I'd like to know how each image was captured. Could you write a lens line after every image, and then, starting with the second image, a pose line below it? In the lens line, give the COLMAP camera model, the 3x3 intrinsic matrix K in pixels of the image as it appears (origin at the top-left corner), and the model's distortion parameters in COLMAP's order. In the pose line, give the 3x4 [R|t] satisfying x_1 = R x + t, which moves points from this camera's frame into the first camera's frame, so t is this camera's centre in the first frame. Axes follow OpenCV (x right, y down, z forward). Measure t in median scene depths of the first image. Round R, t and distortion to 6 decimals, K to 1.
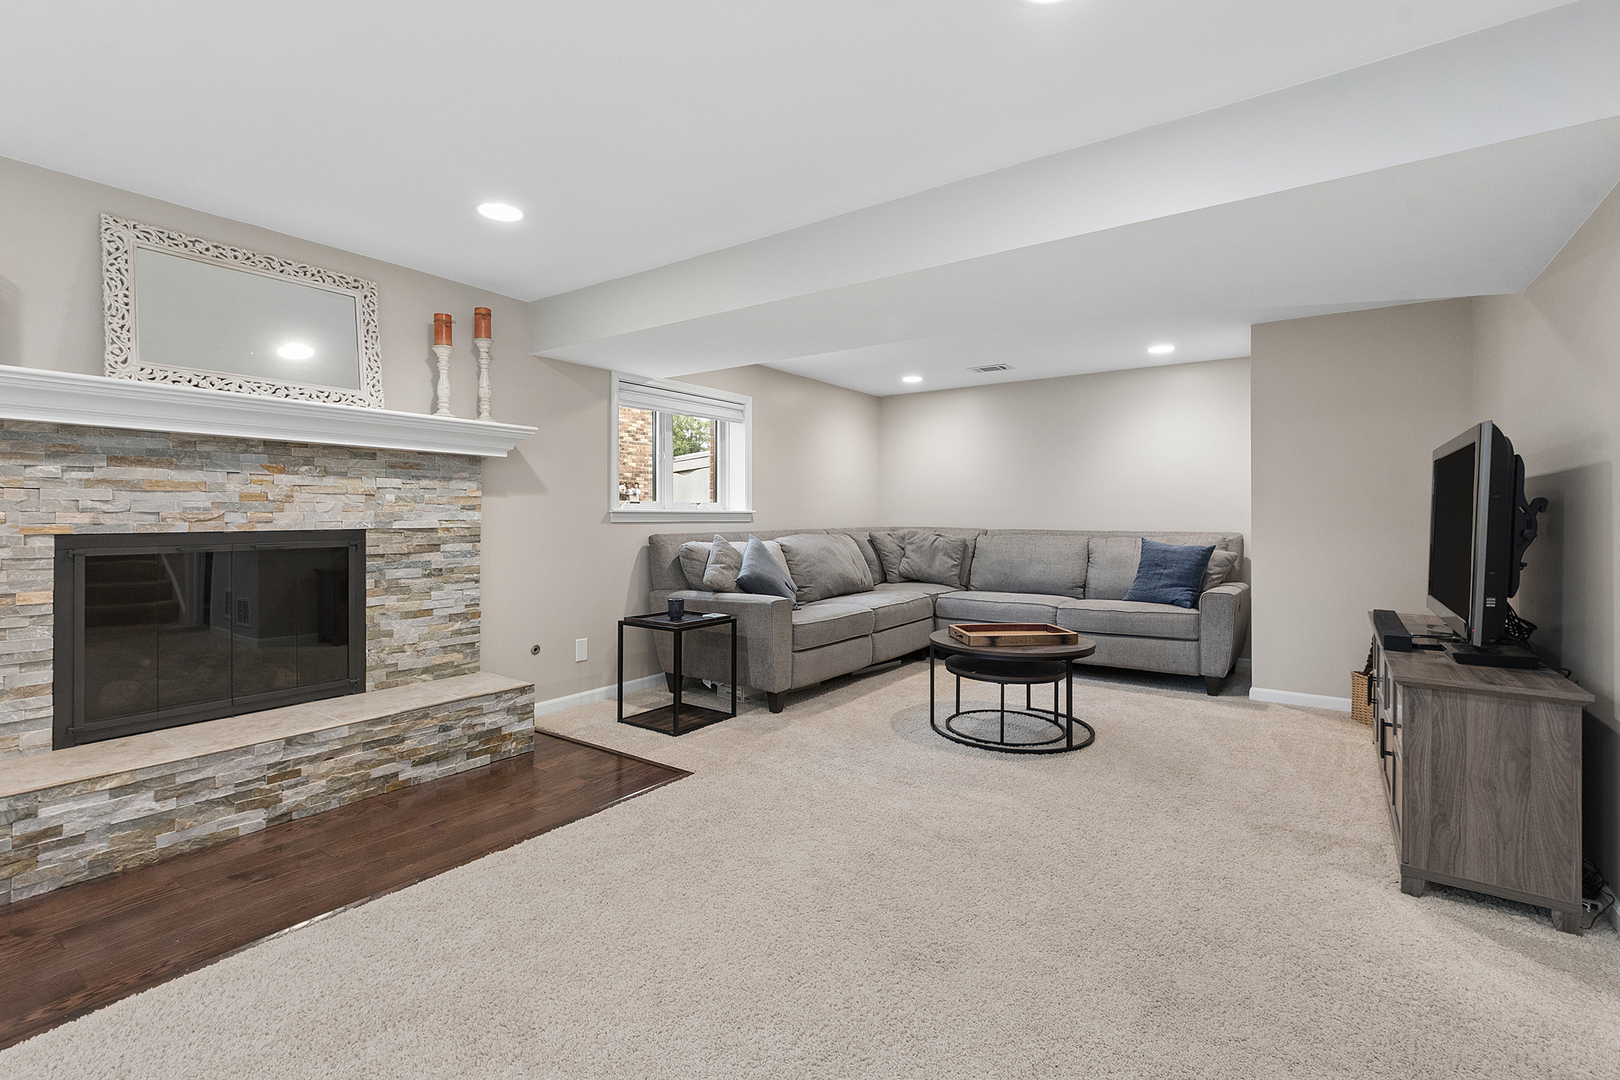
lens RADIAL K [[729.3, 0, 803.3], [0, 729.3, 520.7], [0, 0, 1]] dist [0.000666, -0.000469]
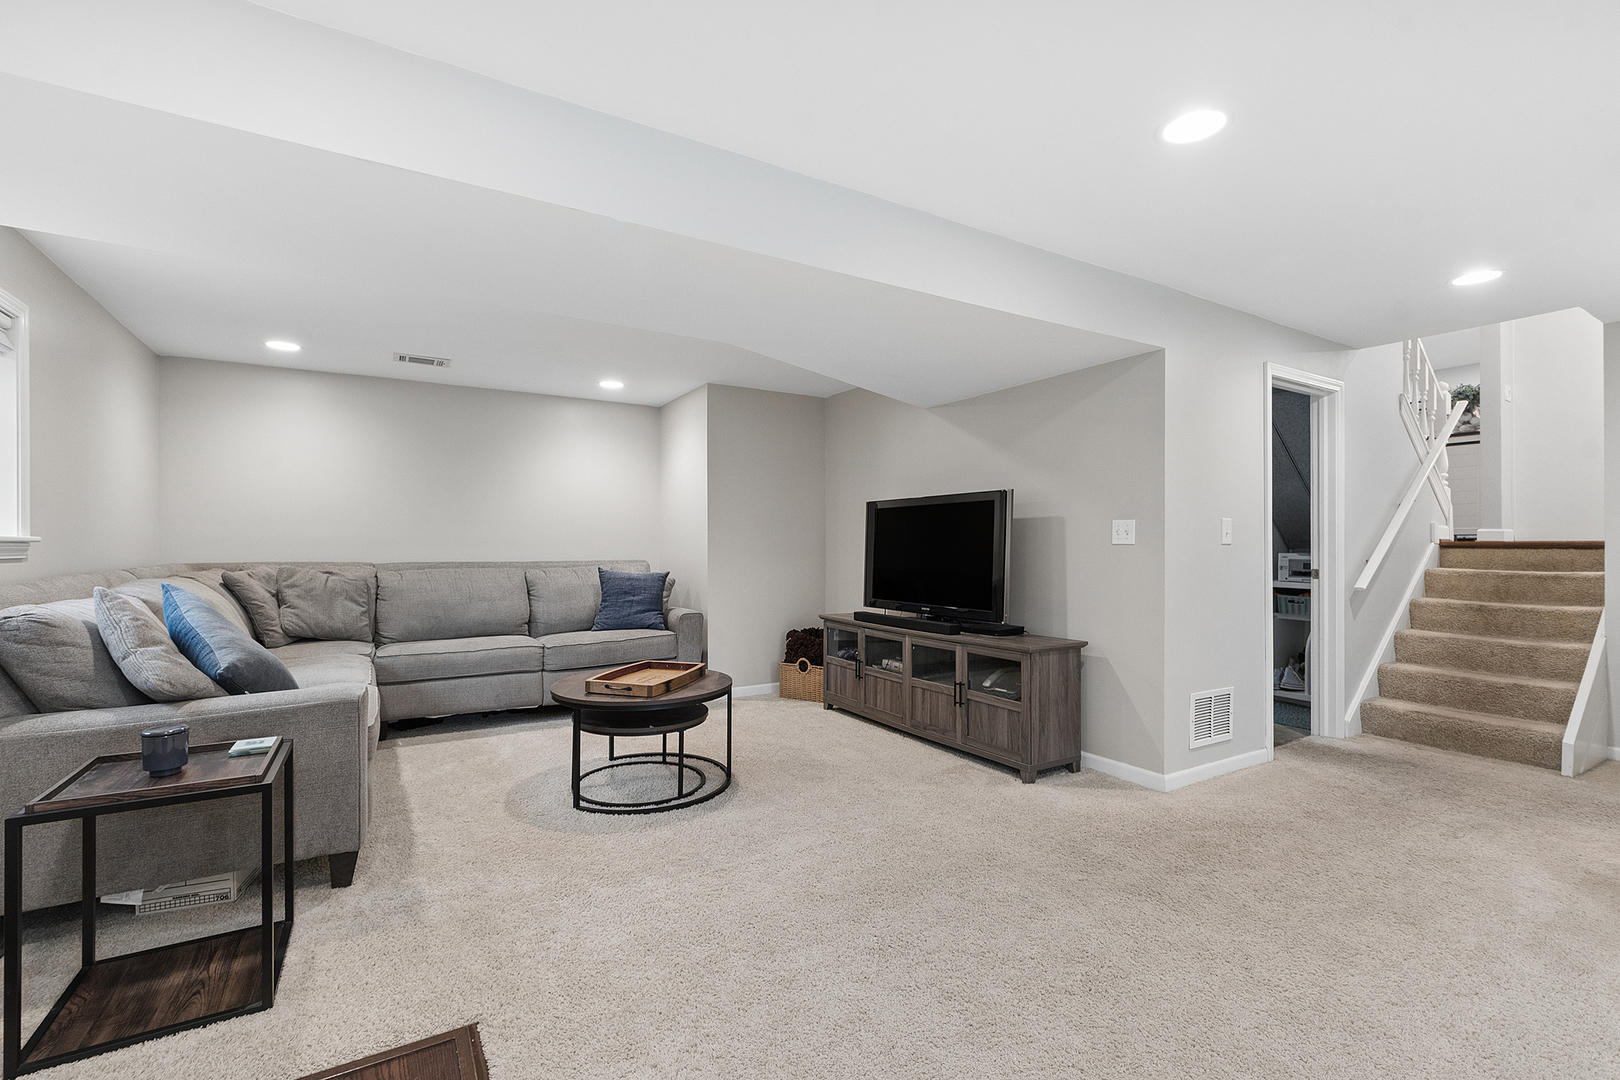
lens RADIAL K [[716.8, 0, 803.4], [0, 716.8, 546.8], [0, 0, 1]] dist [0.000990, -0.000397]
pose [[0.395191, -0.003663, 0.918591, -0.330436], [0.007475, 0.999972, 0.000772, -0.003414], [-0.918568, 0.006561, 0.395208, 0.345534]]
